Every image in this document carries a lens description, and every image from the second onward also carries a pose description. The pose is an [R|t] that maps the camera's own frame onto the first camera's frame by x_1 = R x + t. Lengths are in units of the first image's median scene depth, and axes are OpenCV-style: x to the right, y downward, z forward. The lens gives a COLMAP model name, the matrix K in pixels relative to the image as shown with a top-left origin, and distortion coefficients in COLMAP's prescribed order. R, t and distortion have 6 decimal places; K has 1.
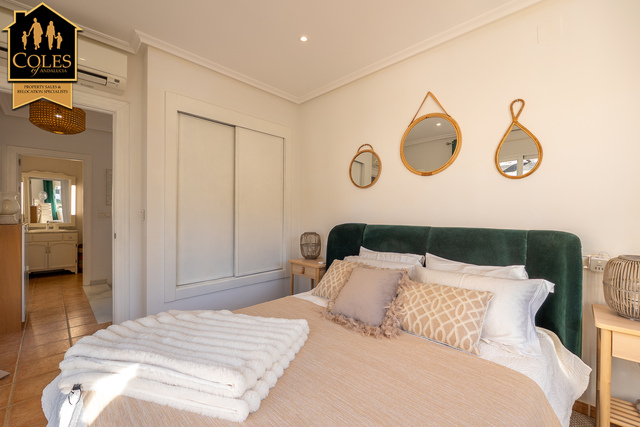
lens RADIAL K [[275.7, 0, 320.0], [0, 275.7, 213.5], [0, 0, 1]] dist [-0.002534, -0.000488]
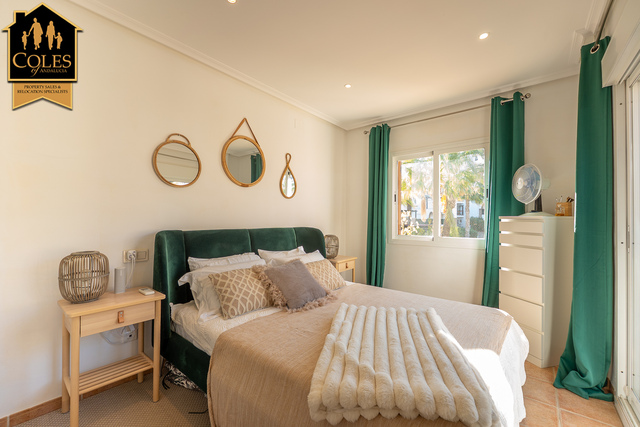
lens RADIAL K [[269.8, 0, 320.0], [0, 269.8, 213.5], [0, 0, 1]] dist [-0.003125, -0.000333]
pose [[-0.084514, 0.014077, 0.996323, -0.812399], [-0.015746, 0.999756, -0.015461, -0.007391], [-0.996298, -0.016995, -0.084272, 0.766694]]
